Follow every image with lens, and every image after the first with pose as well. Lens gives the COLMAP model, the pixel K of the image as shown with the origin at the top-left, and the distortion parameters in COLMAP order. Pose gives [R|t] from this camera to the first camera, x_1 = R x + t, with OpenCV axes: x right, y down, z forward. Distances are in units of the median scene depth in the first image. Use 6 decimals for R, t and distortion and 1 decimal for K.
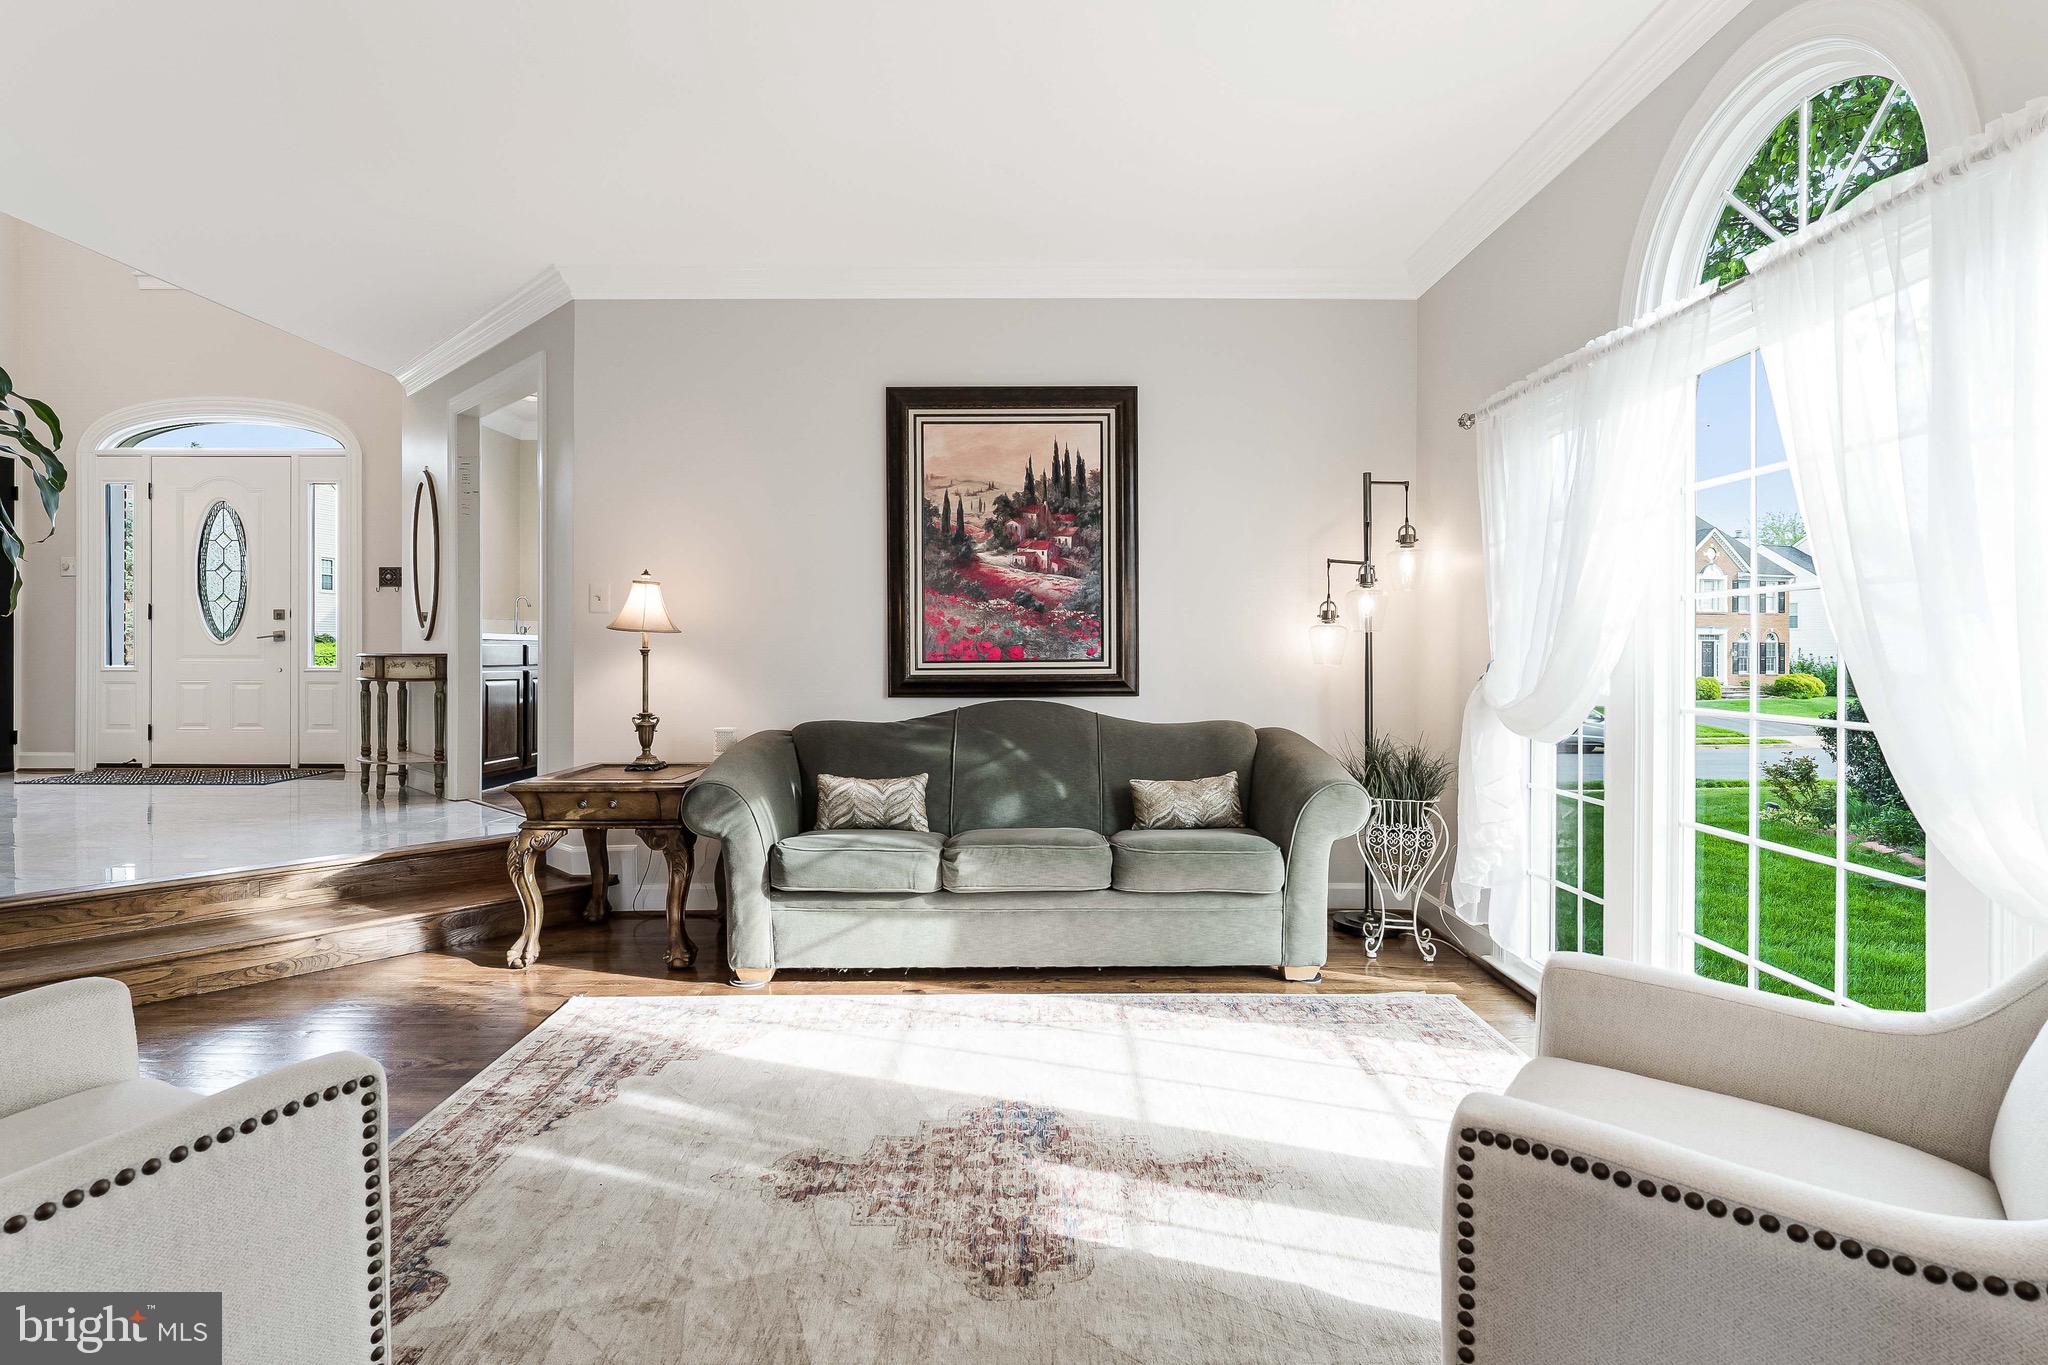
lens RADIAL K [[1018.5, 0, 1005.8], [0, 1018.5, 646.1], [0, 0, 1]] dist [-0.003455, -0.000762]
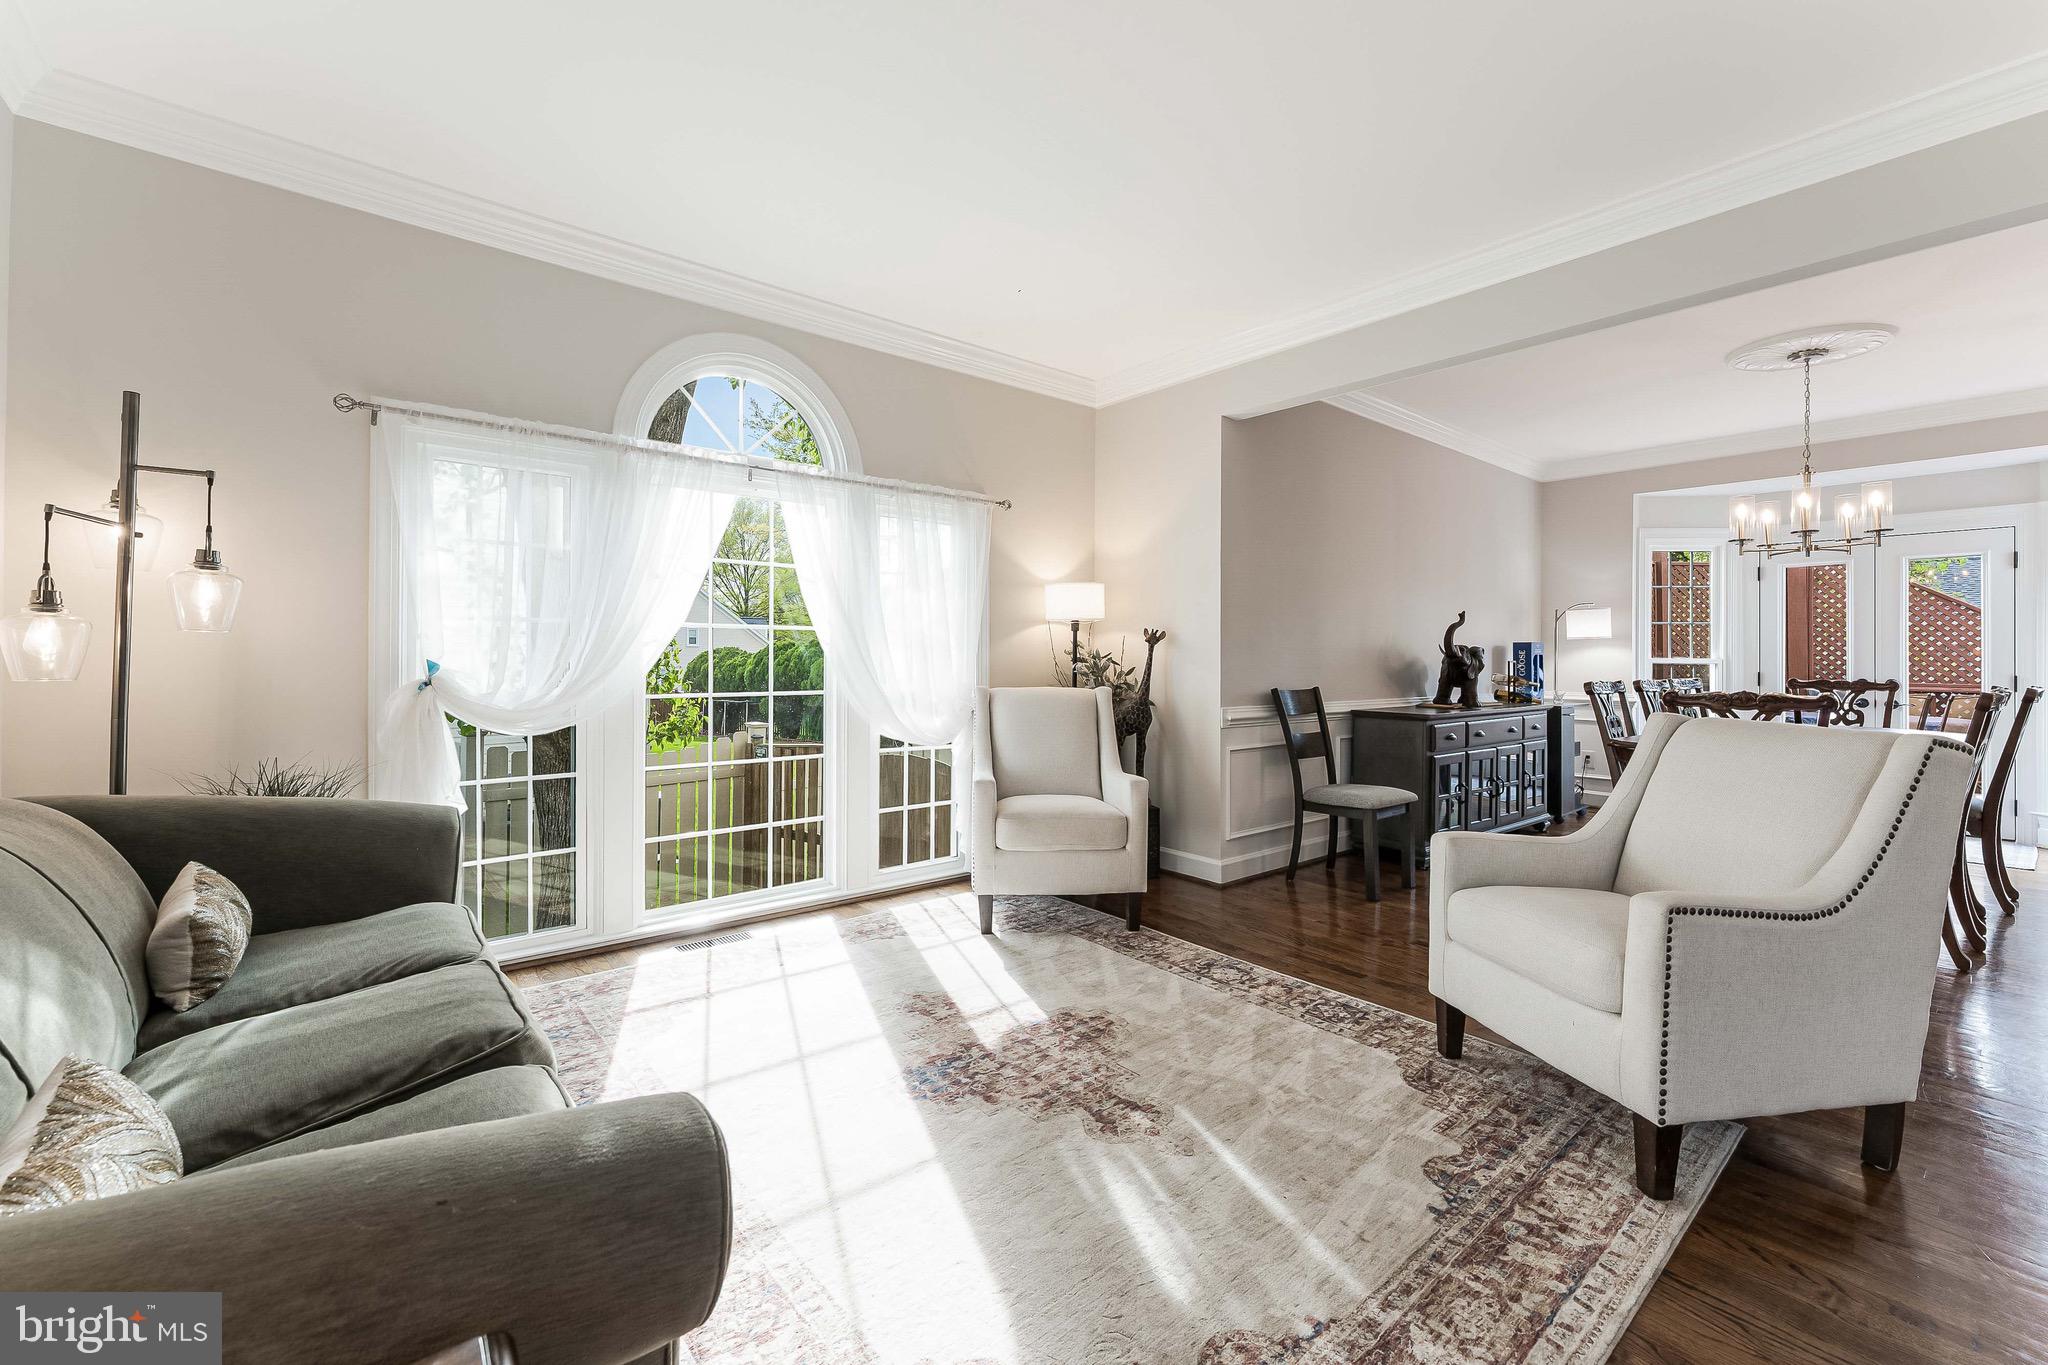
lens RADIAL K [[837.2, 0, 1039.7], [0, 837.2, 667.2], [0, 0, 1]] dist [0.003090, -0.000271]
pose [[-0.653285, -0.006515, 0.757084, -0.422780], [-0.007914, 0.999967, 0.001776, 0.004669], [-0.757071, -0.004831, -0.653315, 0.845030]]
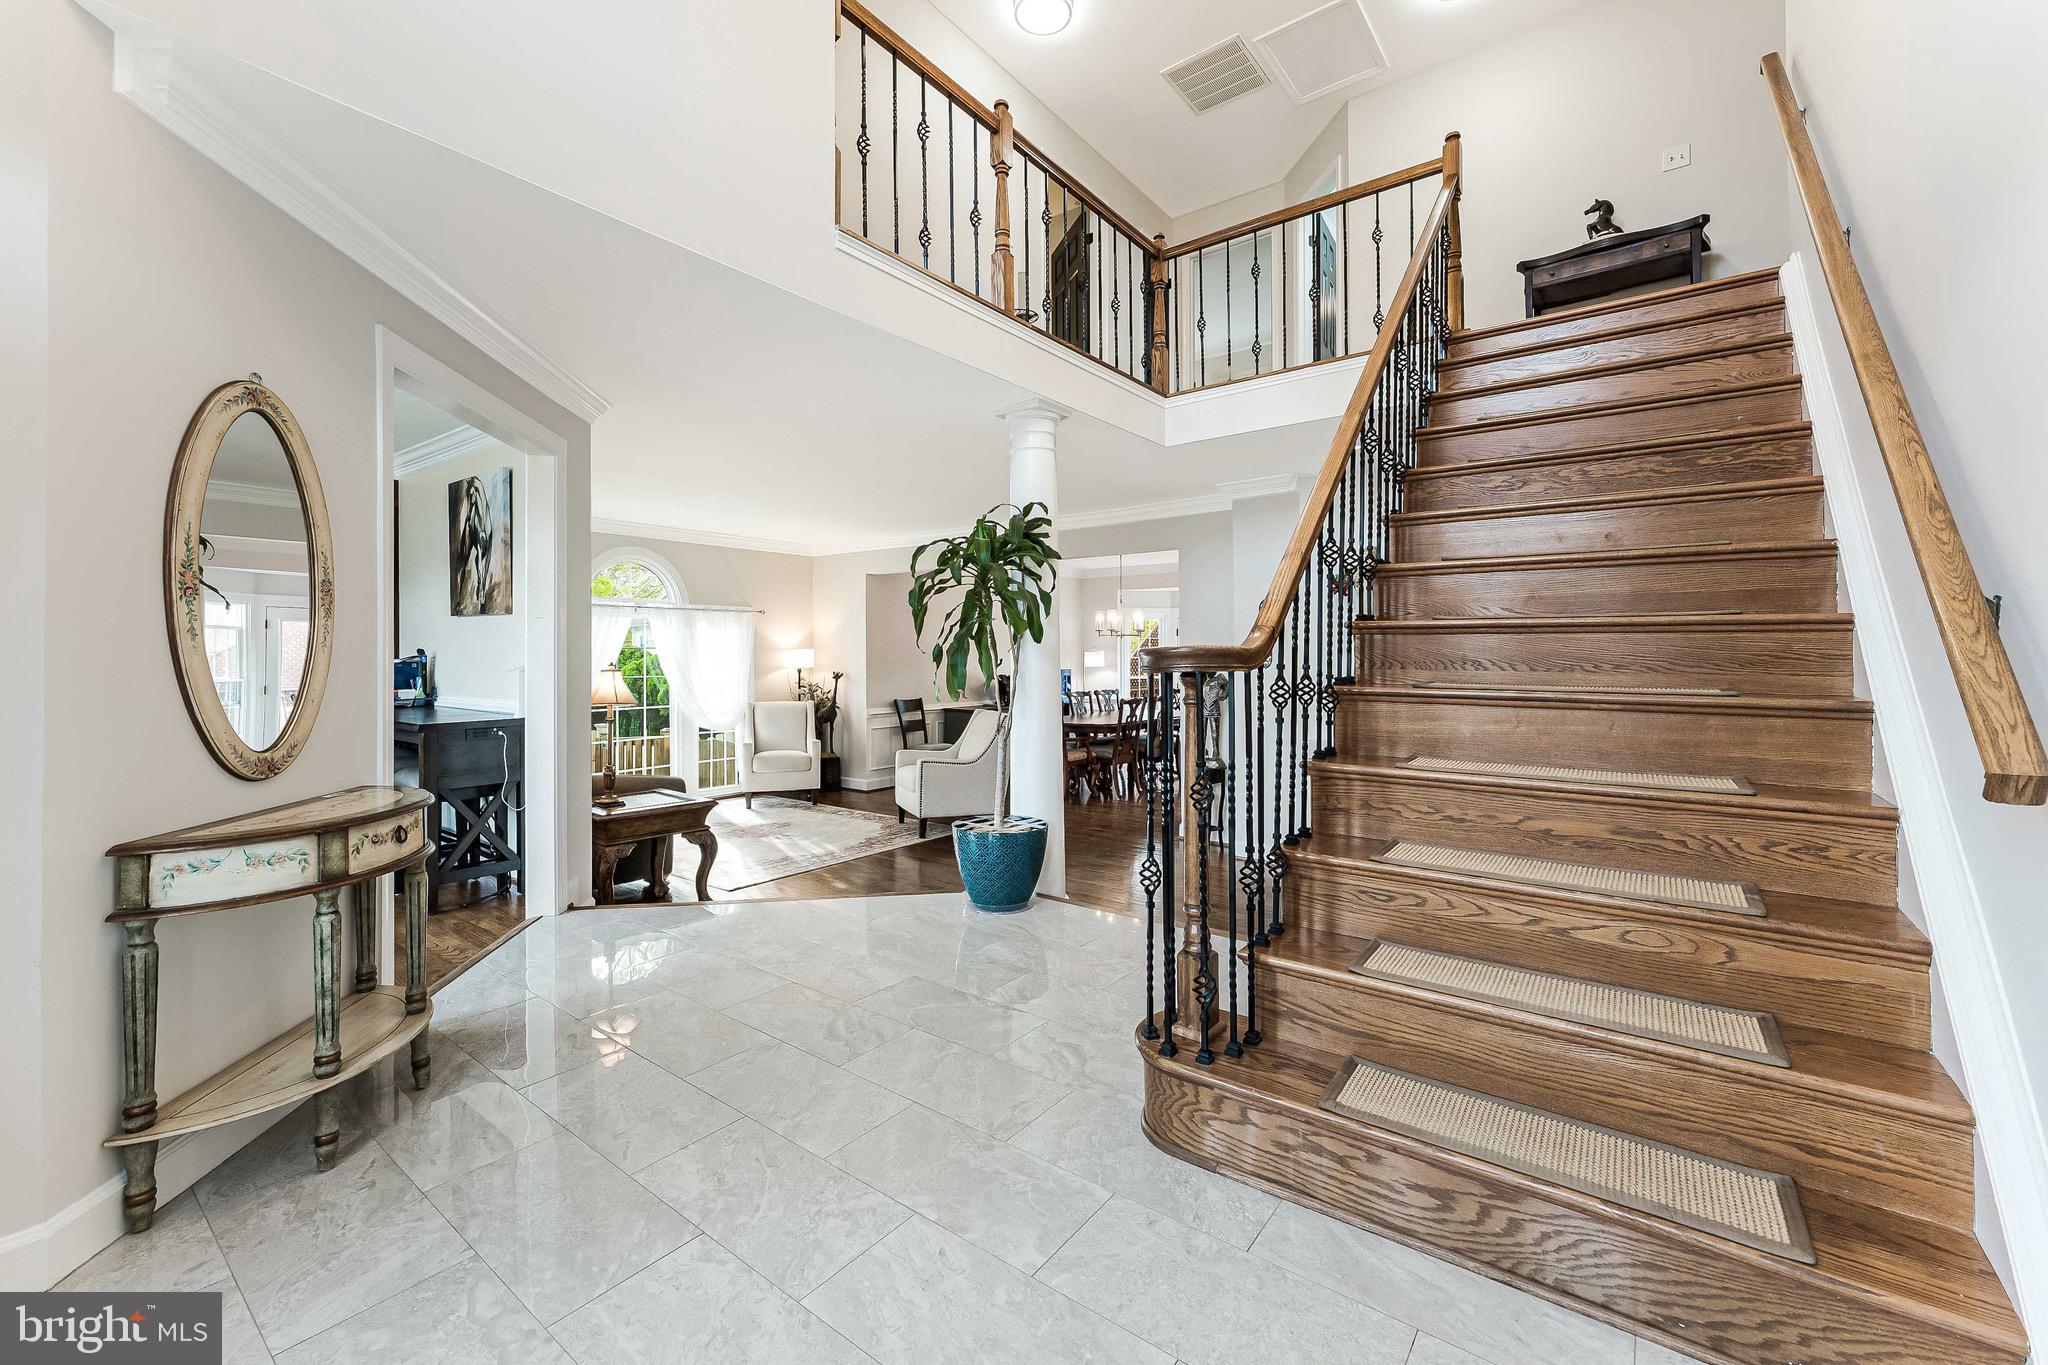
lens RADIAL K [[837.2, 0, 1026.9], [0, 837.2, 661.5], [0, 0, 1]] dist [0.003090, -0.000271]
pose [[-0.790367, 0.006481, 0.612600, -1.413644], [0.006313, 0.999977, -0.002433, -0.059381], [-0.612601, 0.001944, -0.790390, 1.449964]]
